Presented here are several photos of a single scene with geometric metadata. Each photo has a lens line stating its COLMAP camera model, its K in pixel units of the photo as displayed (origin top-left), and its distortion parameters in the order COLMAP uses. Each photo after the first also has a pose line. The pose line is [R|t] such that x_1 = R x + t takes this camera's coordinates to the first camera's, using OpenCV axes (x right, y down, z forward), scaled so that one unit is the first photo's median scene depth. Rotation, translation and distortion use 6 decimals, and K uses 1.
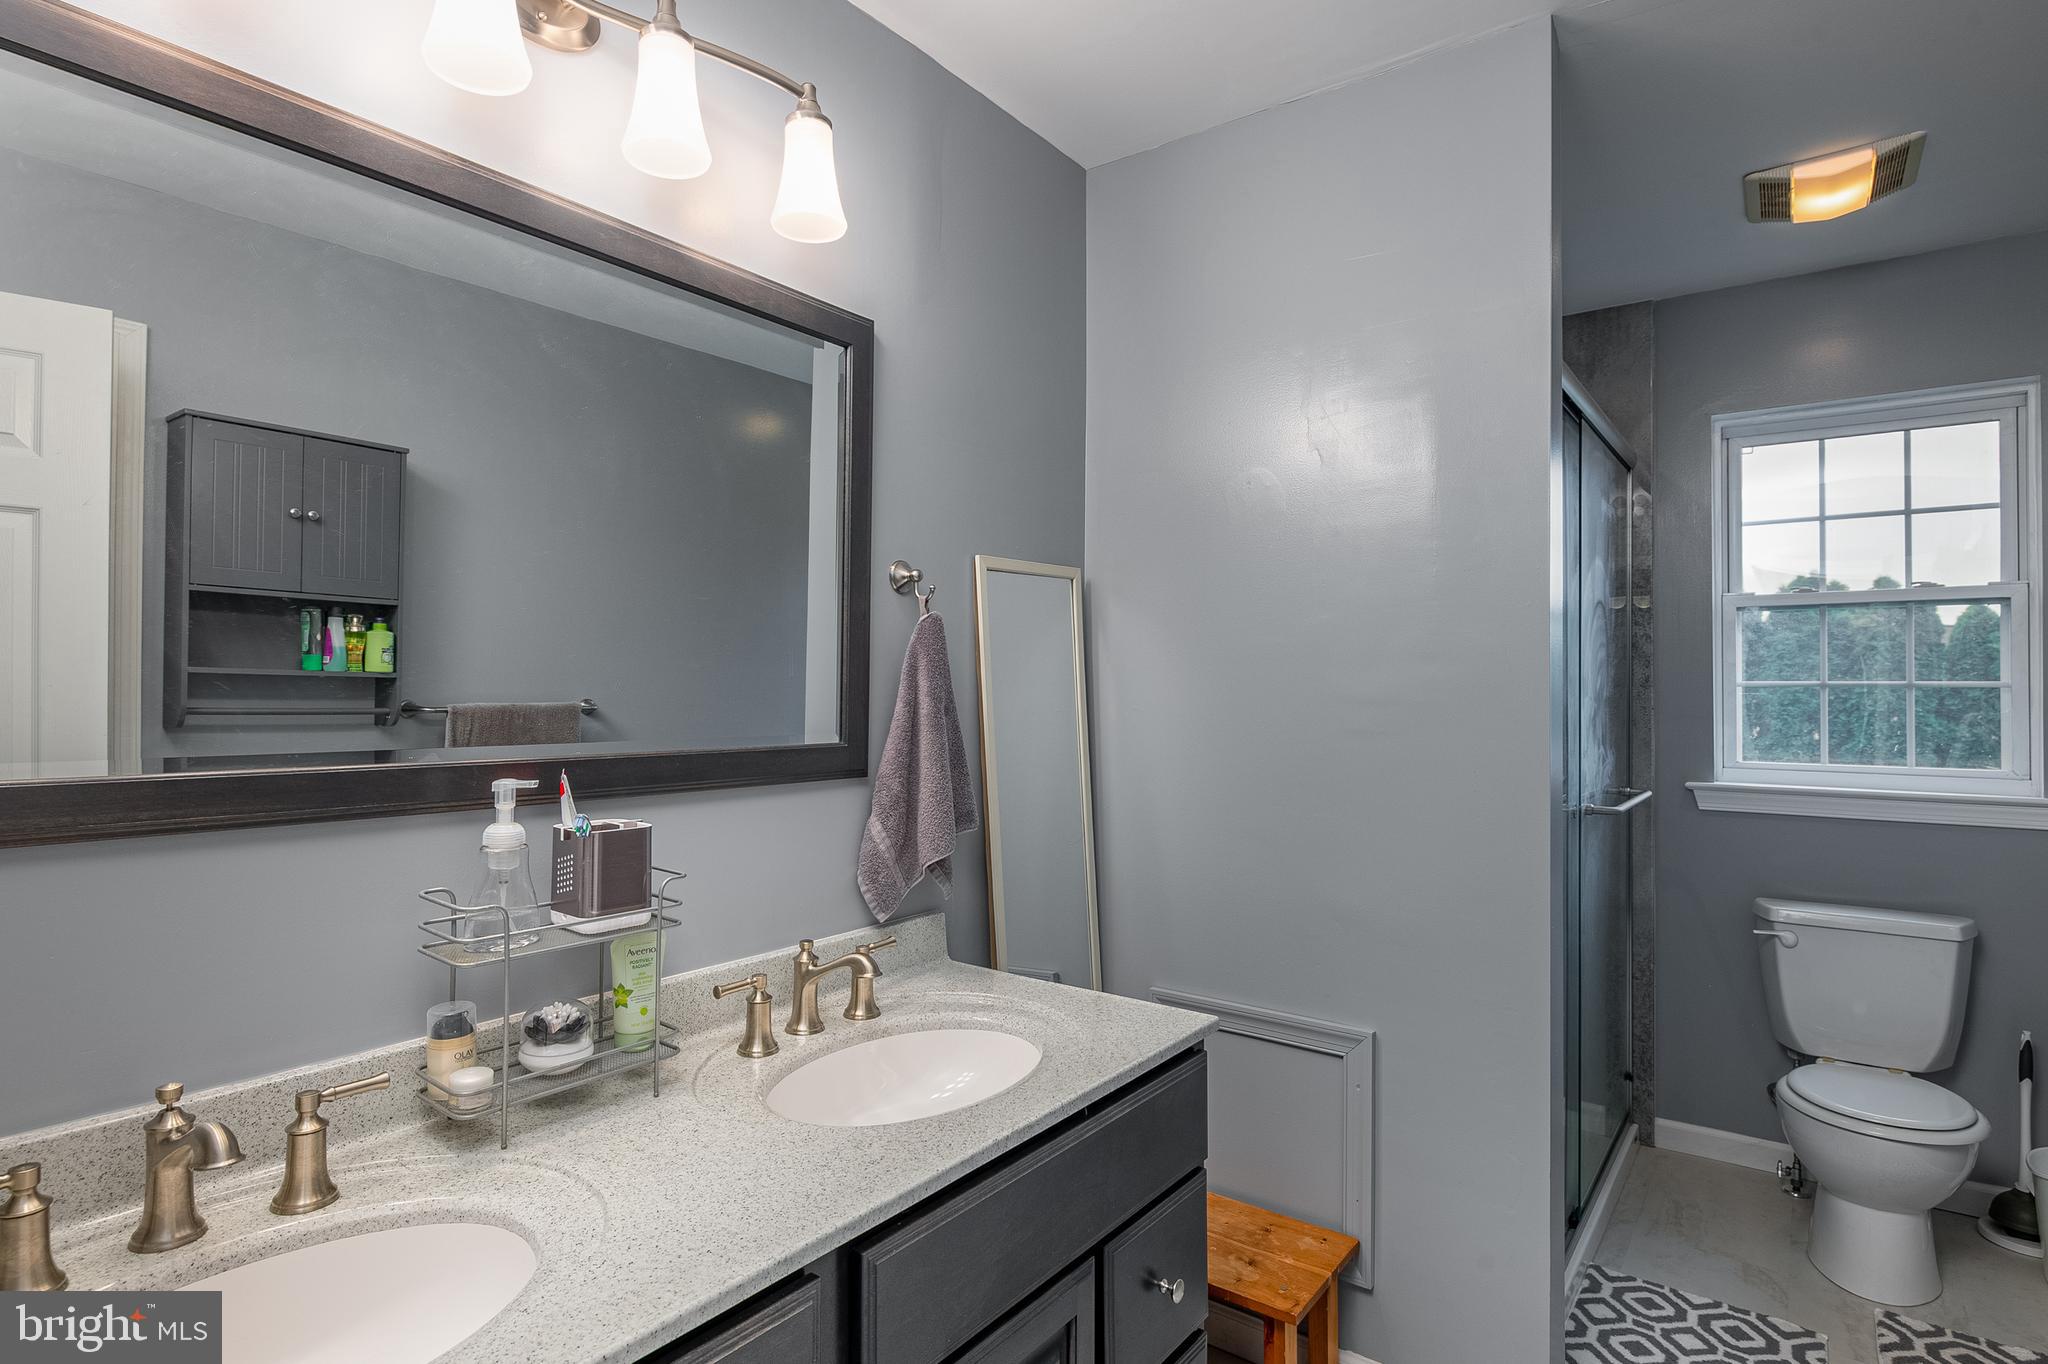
lens RADIAL K [[1083.5, 0, 1024.0], [0, 1083.5, 682.0], [0, 0, 1]] dist [-0.001396, -0.000440]
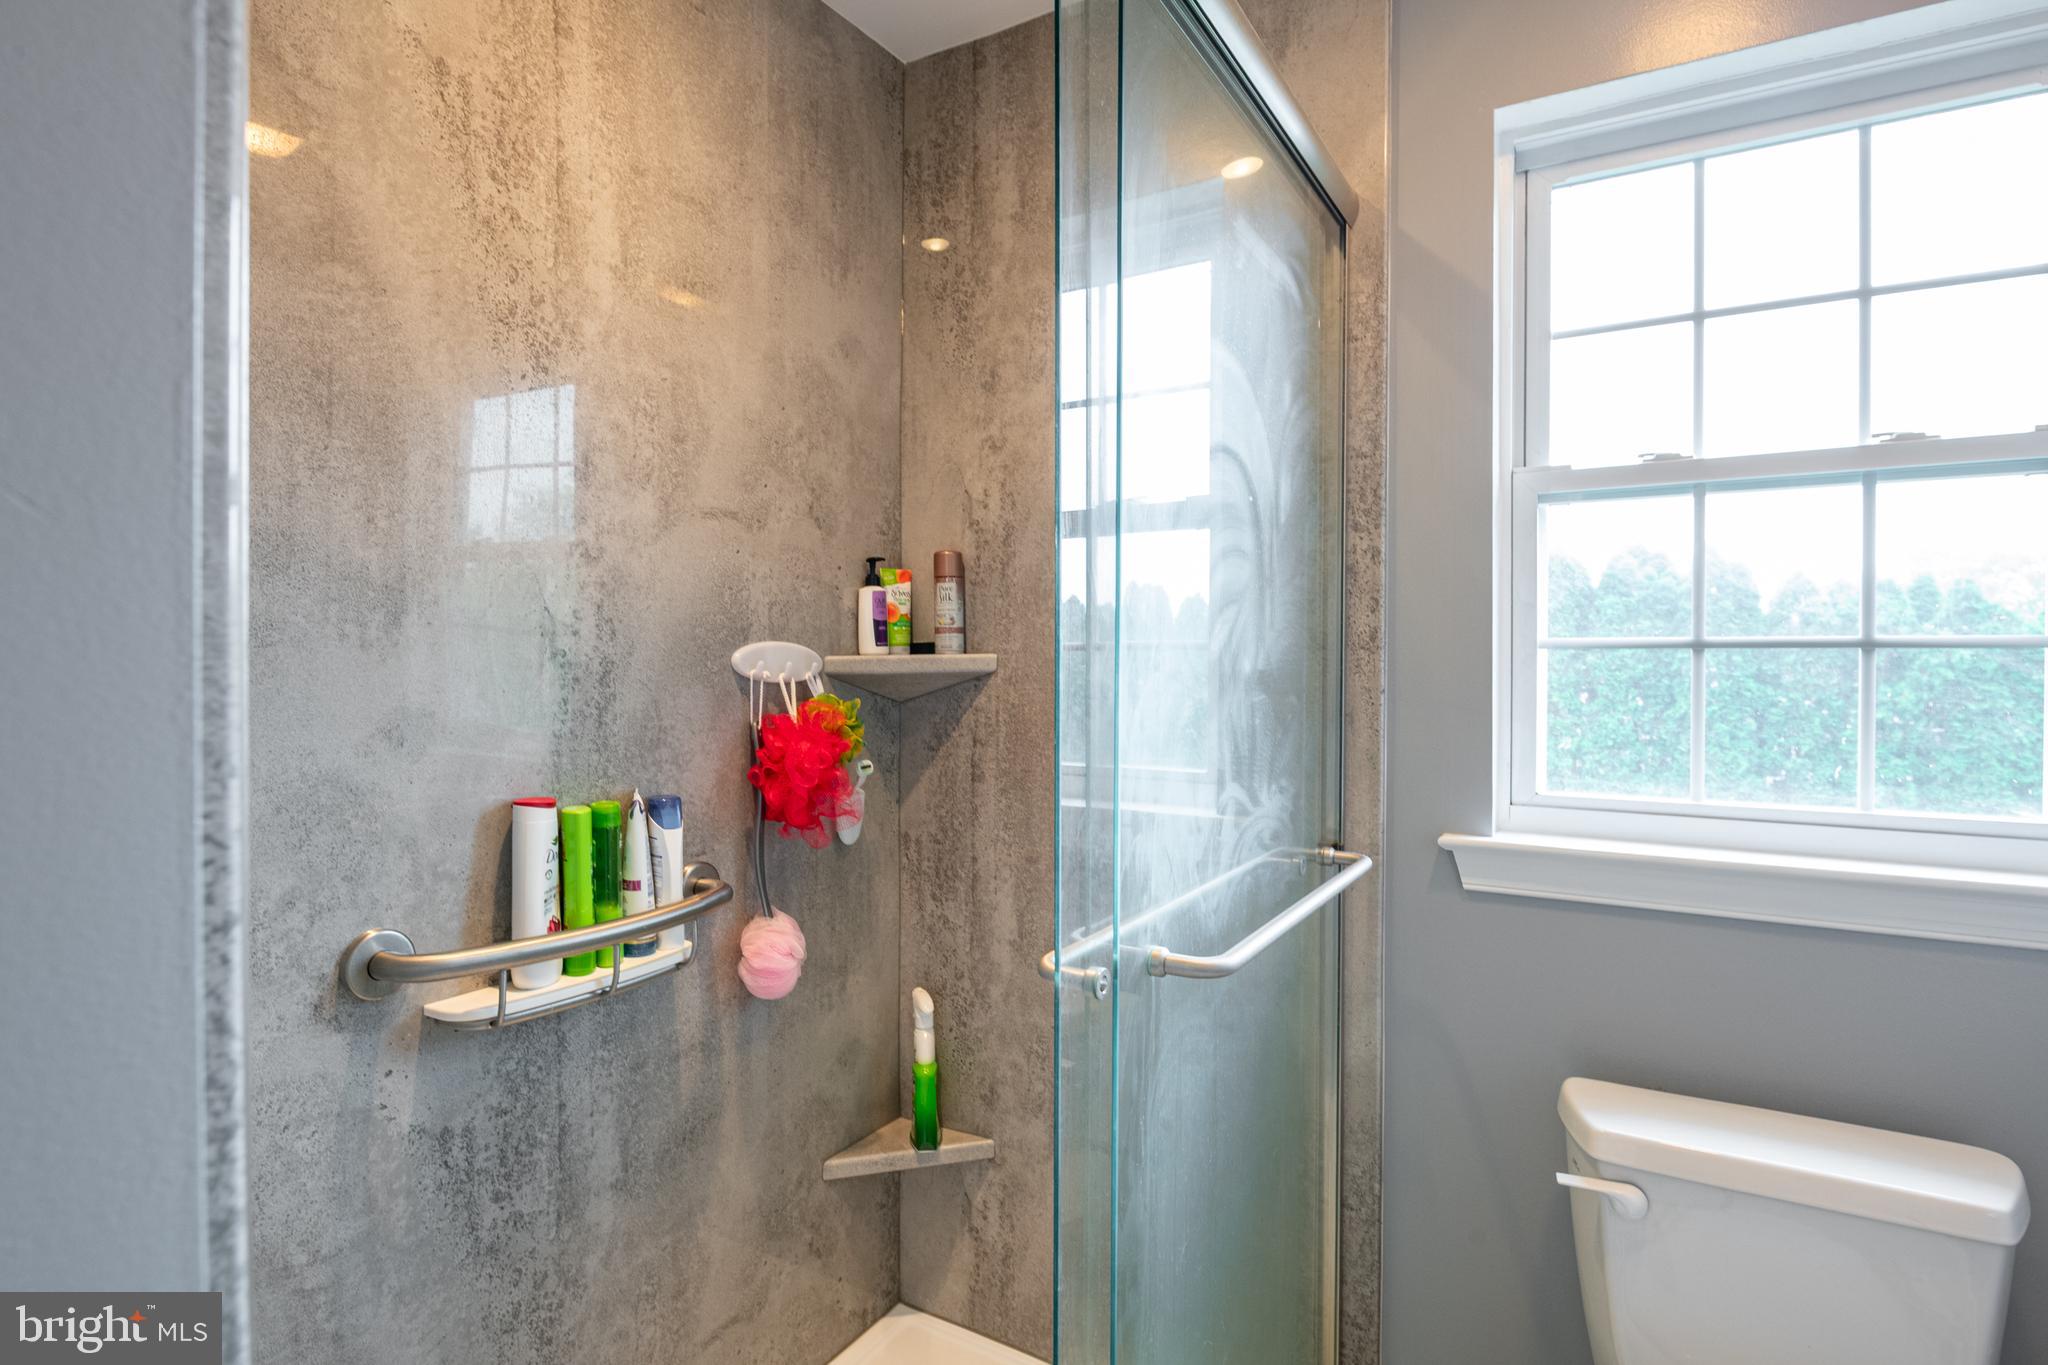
lens RADIAL K [[1061.5, 0, 1024.0], [0, 1061.5, 682.5], [0, 0, 1]] dist [0.000659, 0.000343]
pose [[0.994319, -0.006568, 0.106237, 0.357782], [0.003352, 0.999531, 0.030425, 0.004319], [-0.106387, -0.029896, 0.993875, 0.516598]]
